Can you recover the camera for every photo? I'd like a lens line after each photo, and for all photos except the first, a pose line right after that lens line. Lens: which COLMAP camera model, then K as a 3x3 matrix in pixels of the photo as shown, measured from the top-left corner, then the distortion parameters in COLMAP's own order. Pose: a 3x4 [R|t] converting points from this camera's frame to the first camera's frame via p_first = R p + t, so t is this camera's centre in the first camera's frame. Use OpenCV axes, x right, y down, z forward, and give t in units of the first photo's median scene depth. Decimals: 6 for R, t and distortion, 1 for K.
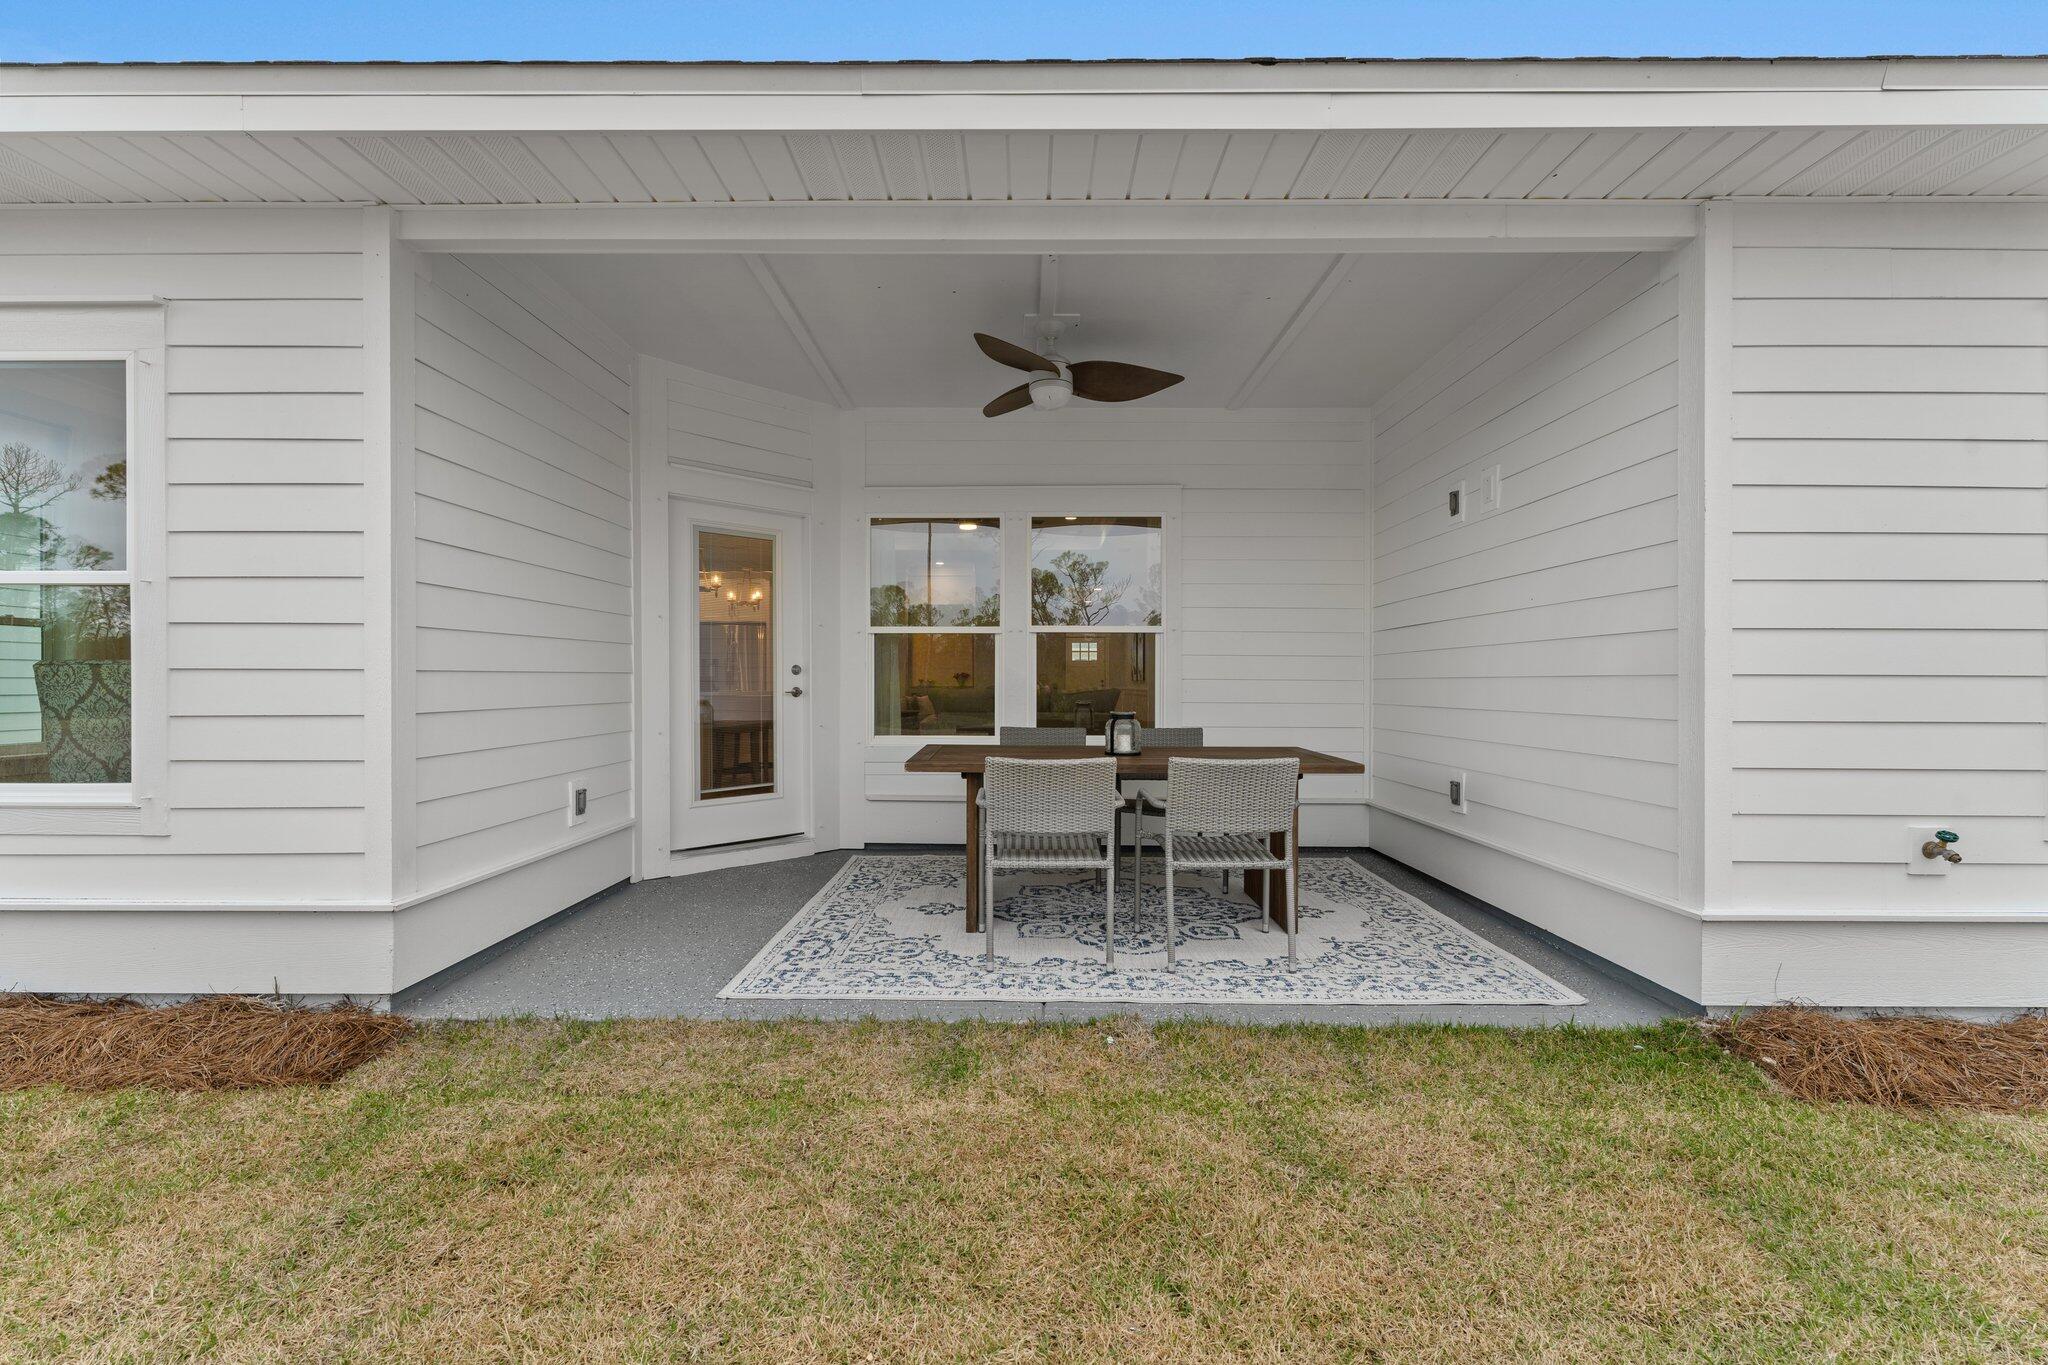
lens RADIAL K [[891.8, 0, 1022.9], [0, 891.8, 679.5], [0, 0, 1]] dist [-0.000913, -0.000547]
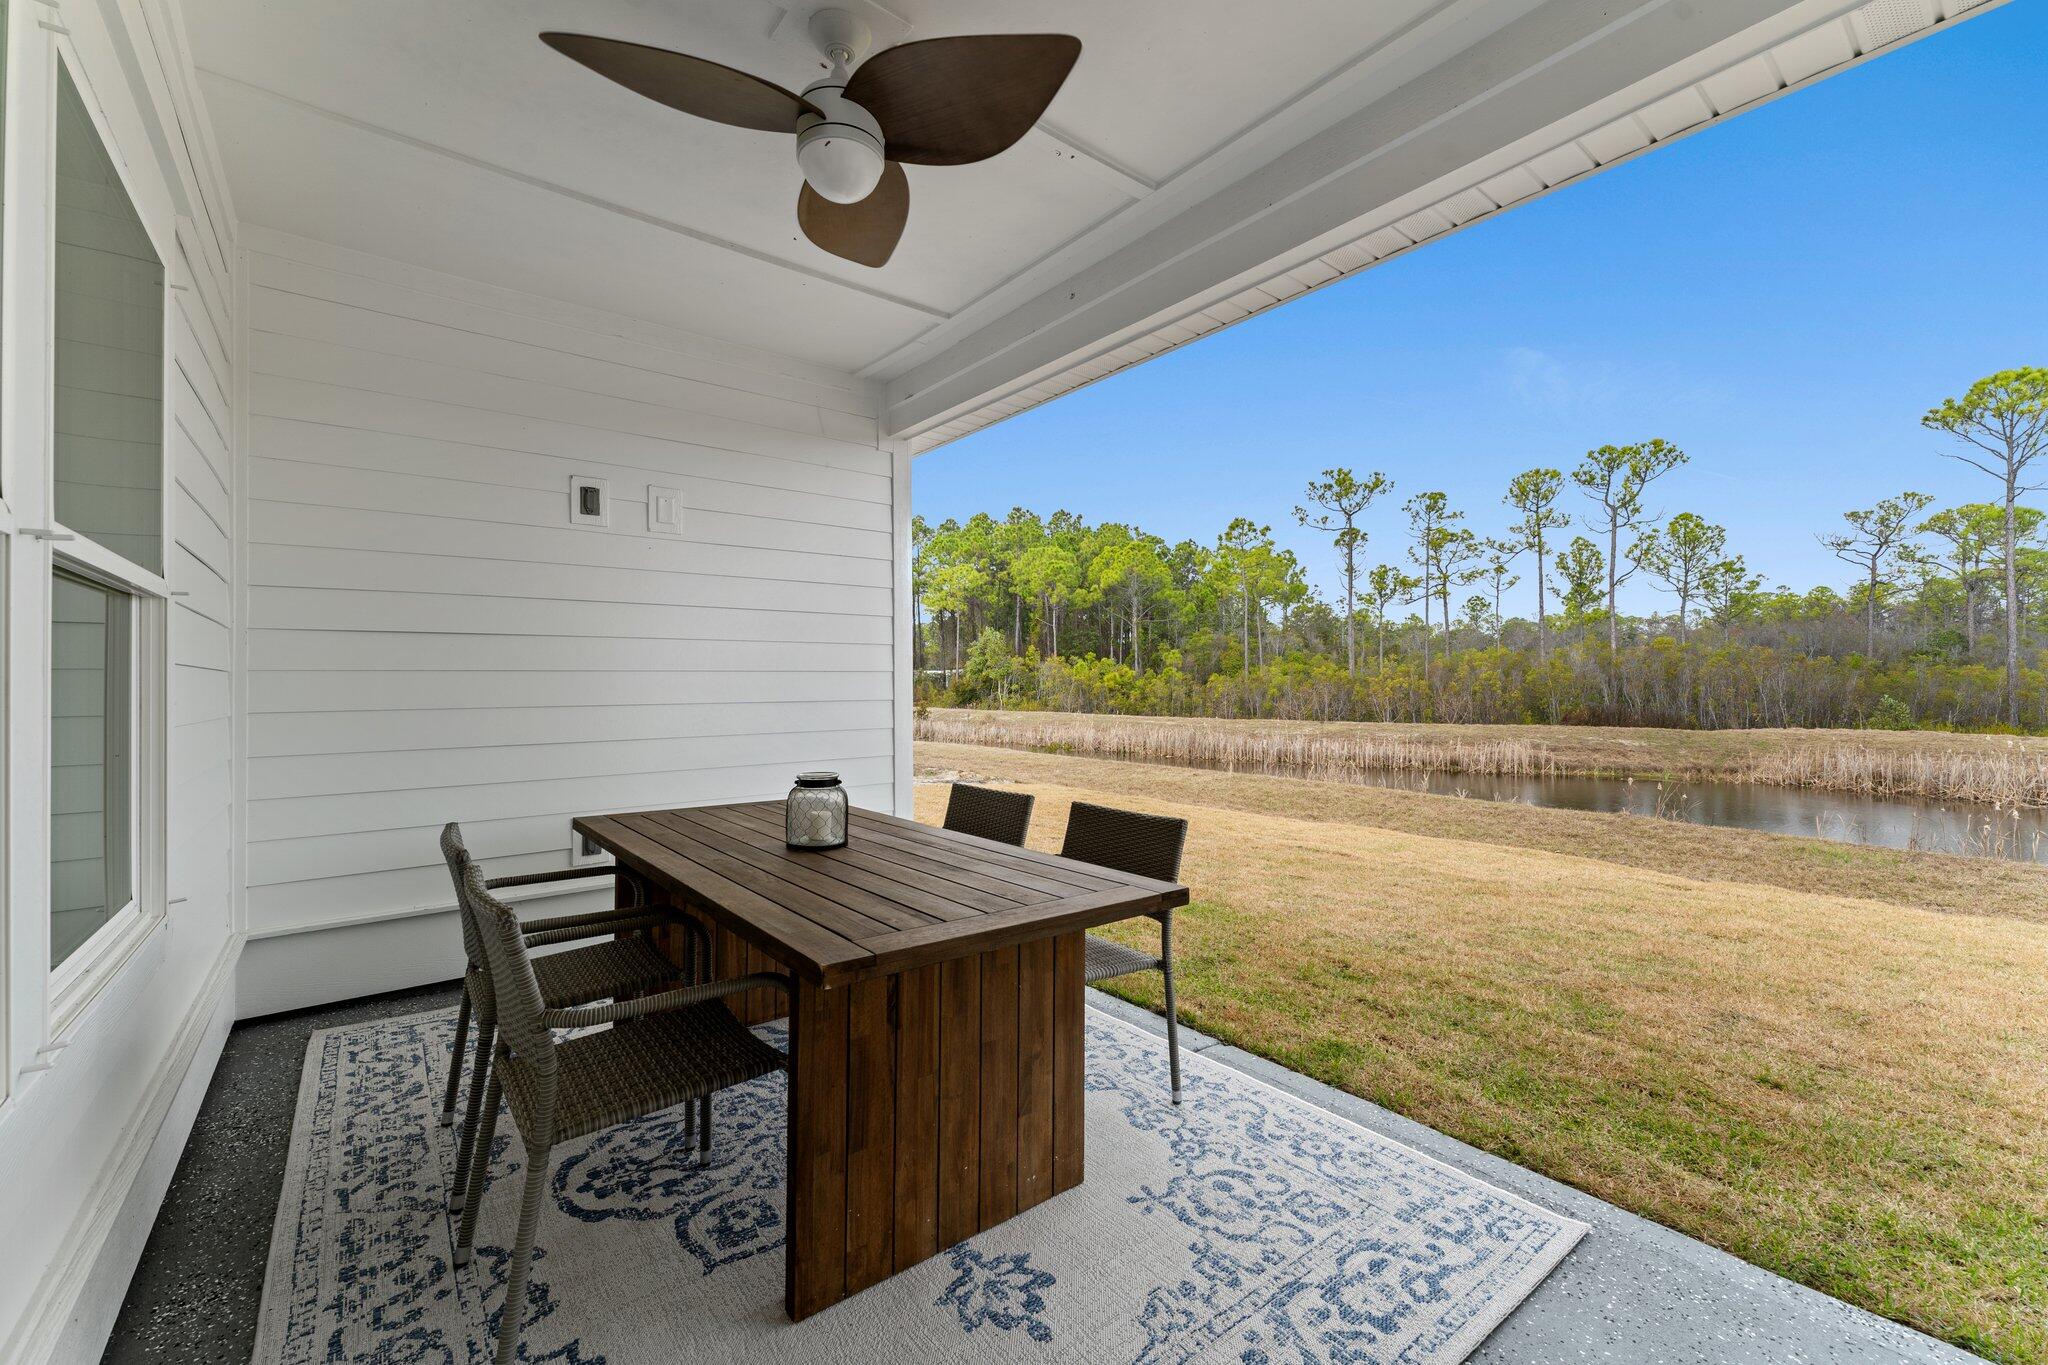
lens RADIAL K [[824.8, 0, 1027.7], [0, 824.8, 676.2], [0, 0, 1]] dist [0.003409, -0.000671]
pose [[-0.631738, 0.008464, 0.775136, -0.477814], [0.006110, 0.999964, -0.005939, -0.029528], [-0.775158, 0.000984, -0.631767, 1.462532]]
